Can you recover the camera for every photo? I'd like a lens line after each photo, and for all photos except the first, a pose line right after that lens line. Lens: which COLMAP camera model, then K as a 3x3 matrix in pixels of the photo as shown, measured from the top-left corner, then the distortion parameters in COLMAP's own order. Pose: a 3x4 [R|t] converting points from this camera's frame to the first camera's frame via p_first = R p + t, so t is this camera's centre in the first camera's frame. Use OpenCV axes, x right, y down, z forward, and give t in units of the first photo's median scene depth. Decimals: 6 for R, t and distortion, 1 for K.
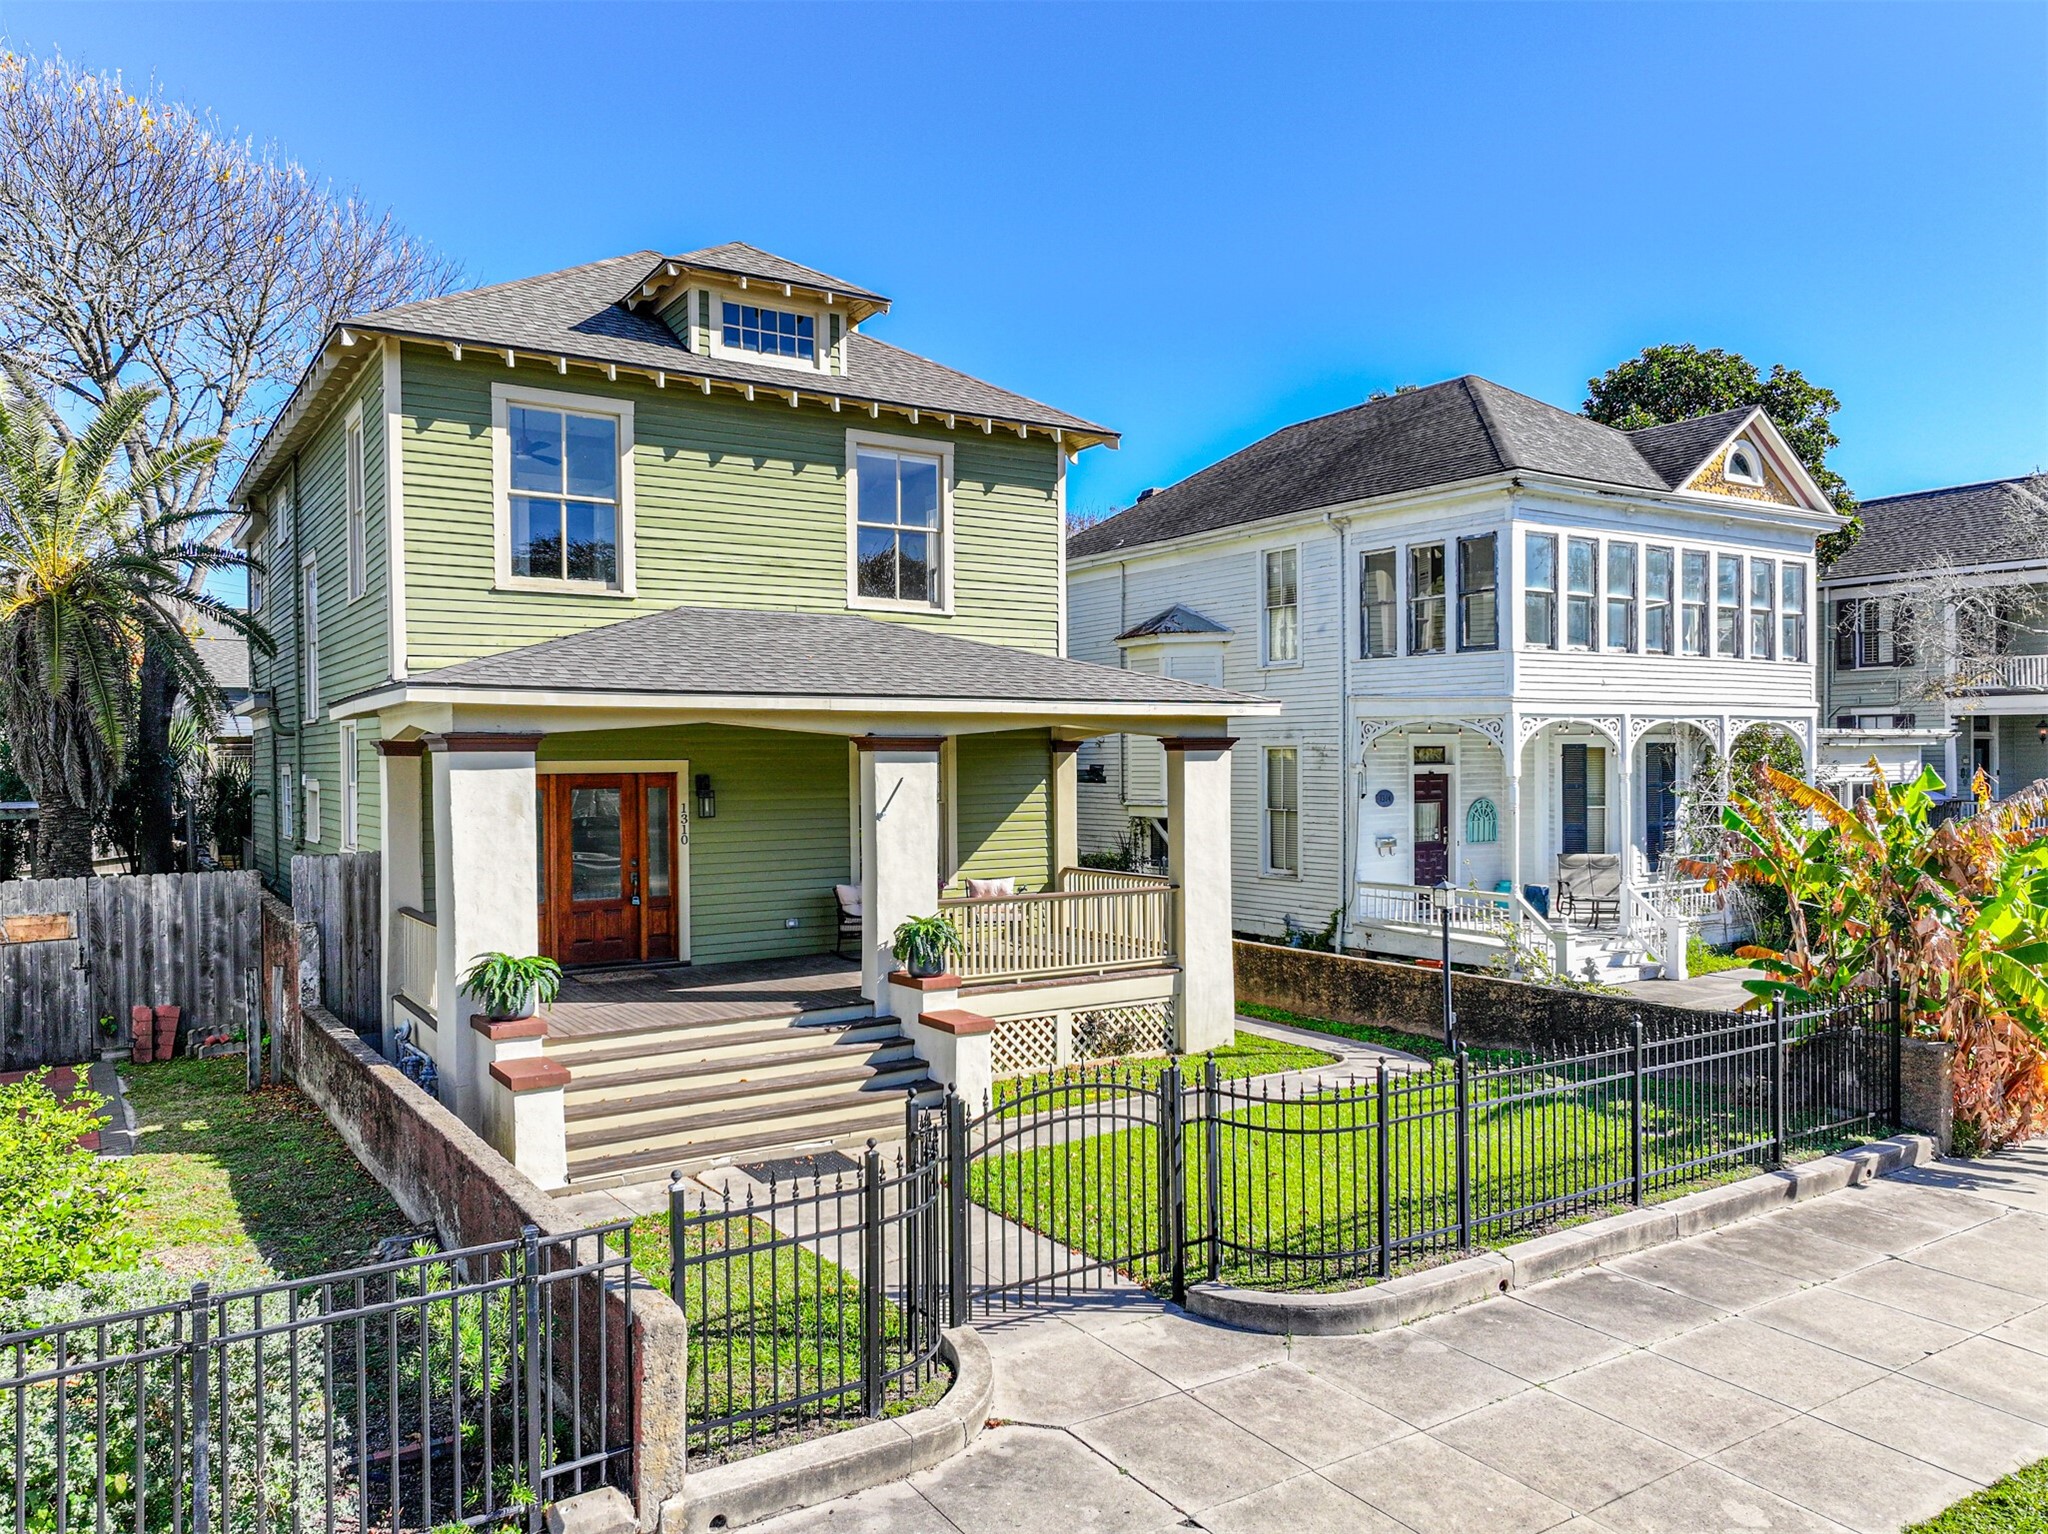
lens RADIAL K [[1423.4, 0, 1024.0], [0, 1423.4, 767.0], [0, 0, 1]] dist [0.007363, 0.005187]
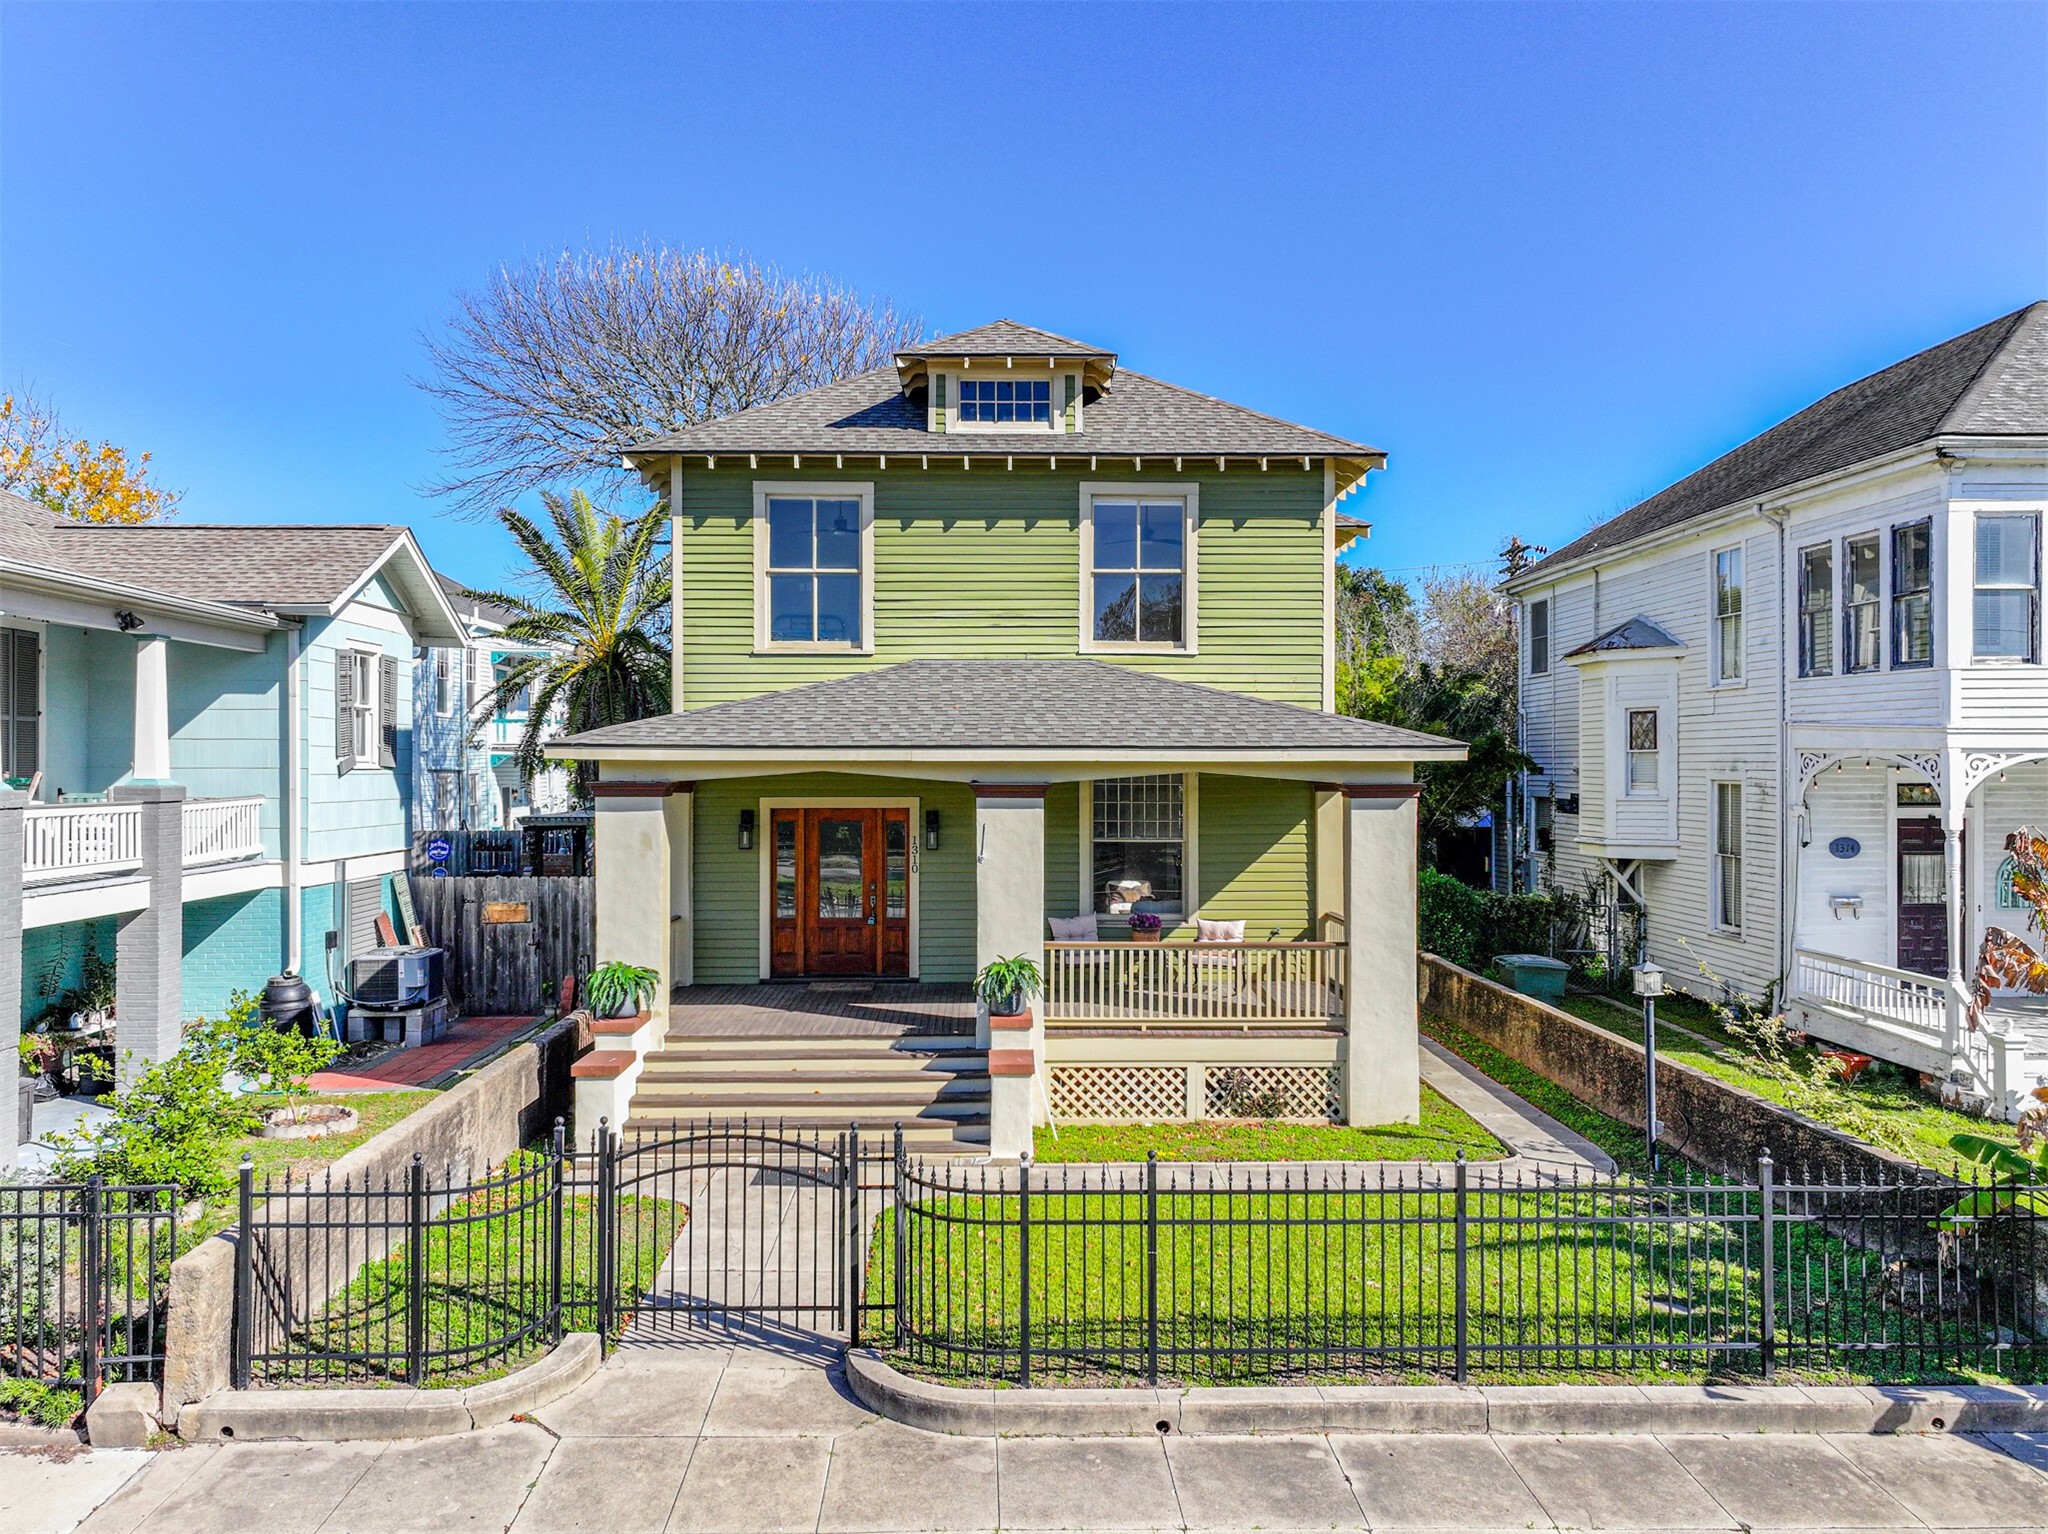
lens RADIAL K [[1407.3, 0, 1020.9], [0, 1407.3, 747.1], [0, 0, 1]] dist [0.006228, 0.003413]
pose [[0.853692, 0.001288, -0.520777, 0.404182], [-0.009410, 0.999872, -0.012952, -0.030605], [0.520694, 0.015957, 0.853594, 0.102410]]
